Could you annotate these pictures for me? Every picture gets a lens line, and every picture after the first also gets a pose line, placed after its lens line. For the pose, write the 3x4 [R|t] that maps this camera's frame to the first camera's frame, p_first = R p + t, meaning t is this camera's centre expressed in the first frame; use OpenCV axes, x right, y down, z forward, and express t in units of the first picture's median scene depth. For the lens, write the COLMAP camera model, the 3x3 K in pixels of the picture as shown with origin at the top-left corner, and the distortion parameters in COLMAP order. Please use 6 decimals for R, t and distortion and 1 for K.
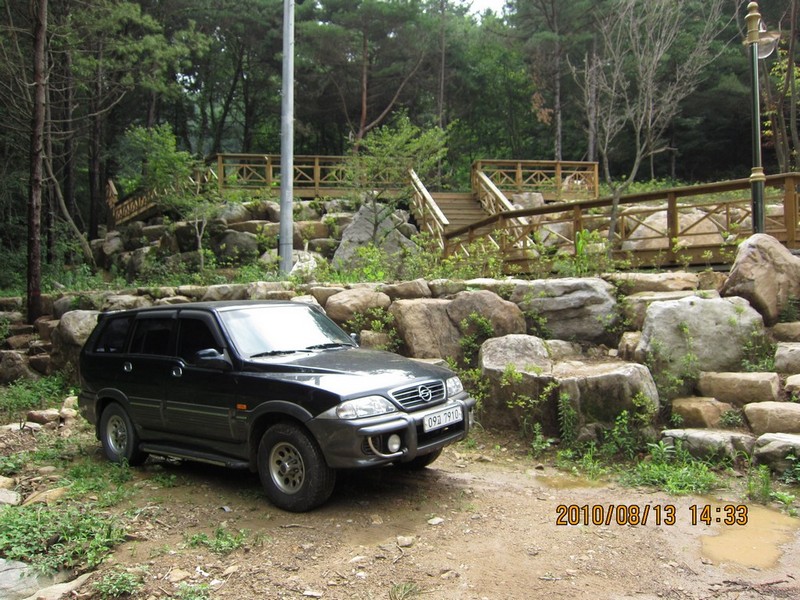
lens RADIAL K [[666.7, 0, 400.8], [0, 666.7, 298.6], [0, 0, 1]] dist [-0.058129, 0.027213]
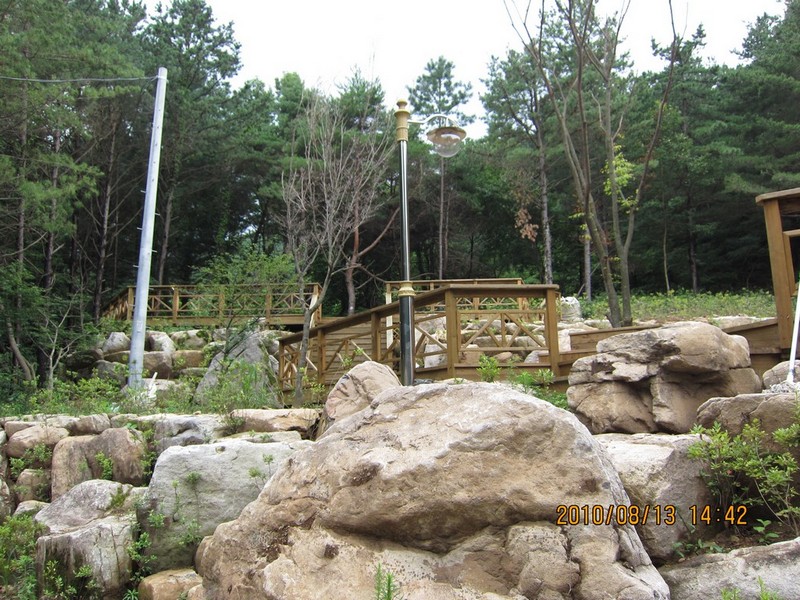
lens RADIAL K [[666.7, 0, 399.9], [0, 666.7, 298.3], [0, 0, 1]] dist [-0.058129, 0.027213]
pose [[0.979930, -0.036840, -0.195909, 0.640933], [0.000480, 0.983208, -0.182485, -0.020524], [0.199342, 0.178729, 0.963493, 0.166501]]
